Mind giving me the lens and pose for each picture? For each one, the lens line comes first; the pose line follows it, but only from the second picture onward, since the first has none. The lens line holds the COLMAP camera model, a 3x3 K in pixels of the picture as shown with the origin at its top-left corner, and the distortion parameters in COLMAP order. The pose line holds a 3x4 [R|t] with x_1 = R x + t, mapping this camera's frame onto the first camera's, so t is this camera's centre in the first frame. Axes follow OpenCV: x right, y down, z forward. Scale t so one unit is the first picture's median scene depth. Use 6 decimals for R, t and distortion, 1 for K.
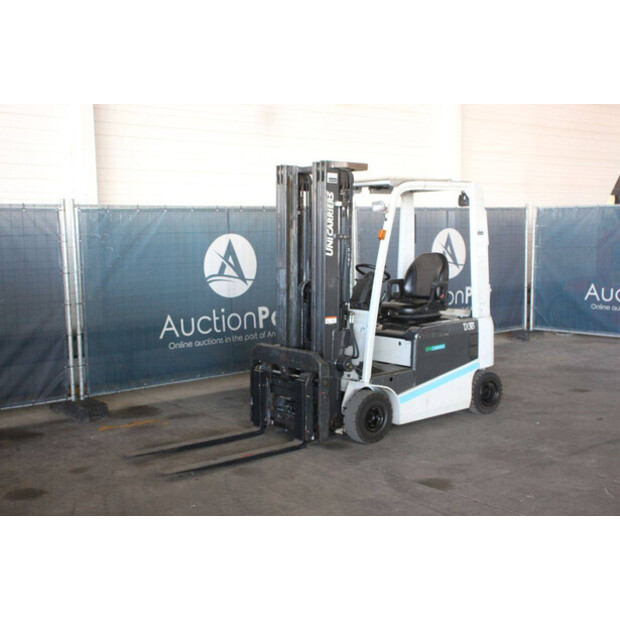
lens RADIAL K [[810.2, 0, 310.0], [0, 810.2, 310.0], [0, 0, 1]] dist [0.043798, 0.045576]
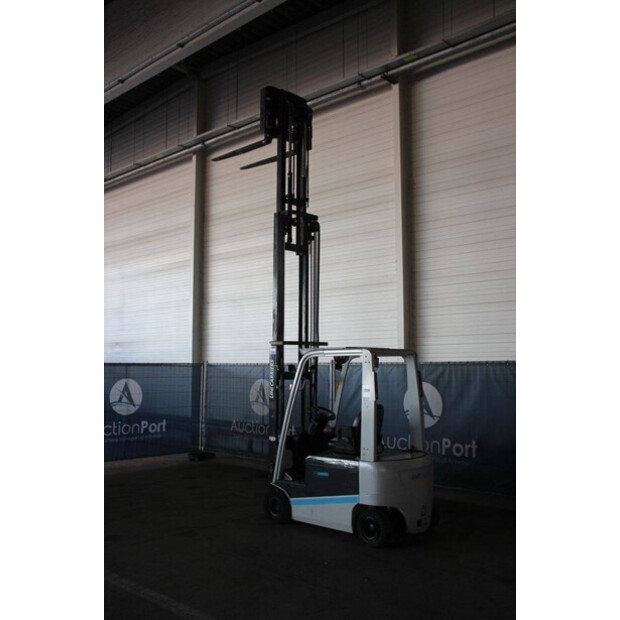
lens RADIAL K [[623.5, 0, 310.0], [0, 623.5, 310.0], [0, 0, 1]] dist [-0.082347, 0.006258]
pose [[0.124483, -0.073547, -0.989492, 1.091843], [-0.099671, 0.991278, -0.086219, -0.120791], [0.987203, 0.109357, 0.116067, 0.769989]]
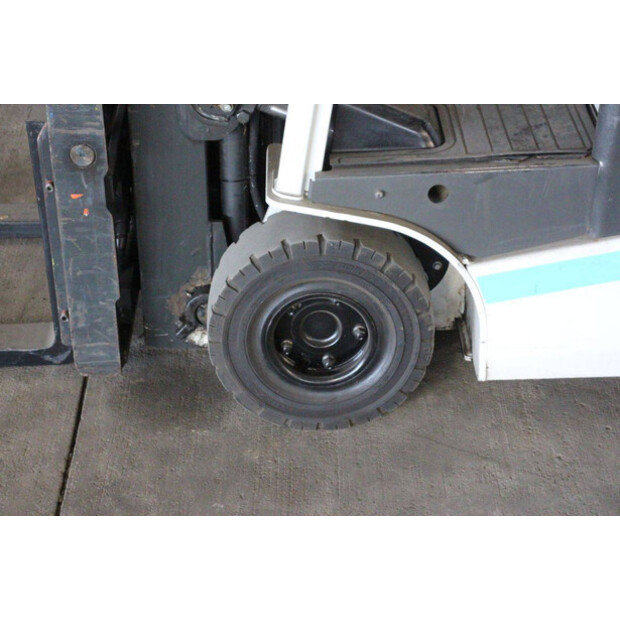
lens RADIAL K [[1471.4, 0, 310.0], [0, 1471.4, 310.0], [0, 0, 1]] dist [0.394369, 0.345668]
pose [[0.786291, 0.316100, -0.530874, 0.257146], [-0.057980, 0.893177, 0.445952, -0.053113], [0.615130, -0.319868, 0.720625, 0.603254]]
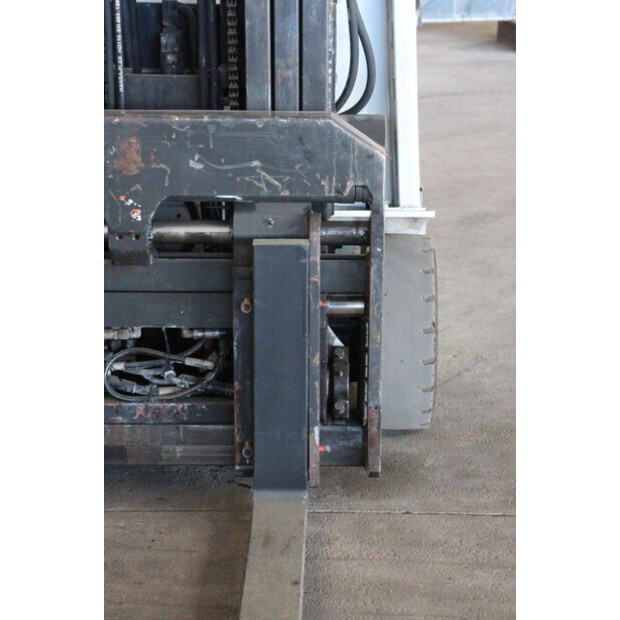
lens RADIAL K [[1471.4, 0, 310.0], [0, 1471.4, 310.0], [0, 0, 1]] dist [0.394369, 0.345668]
pose [[0.650954, -0.217393, 0.727323, -0.263952], [0.070392, 0.971275, 0.227308, 0.009457], [-0.755847, -0.096770, 0.647558, 0.613414]]
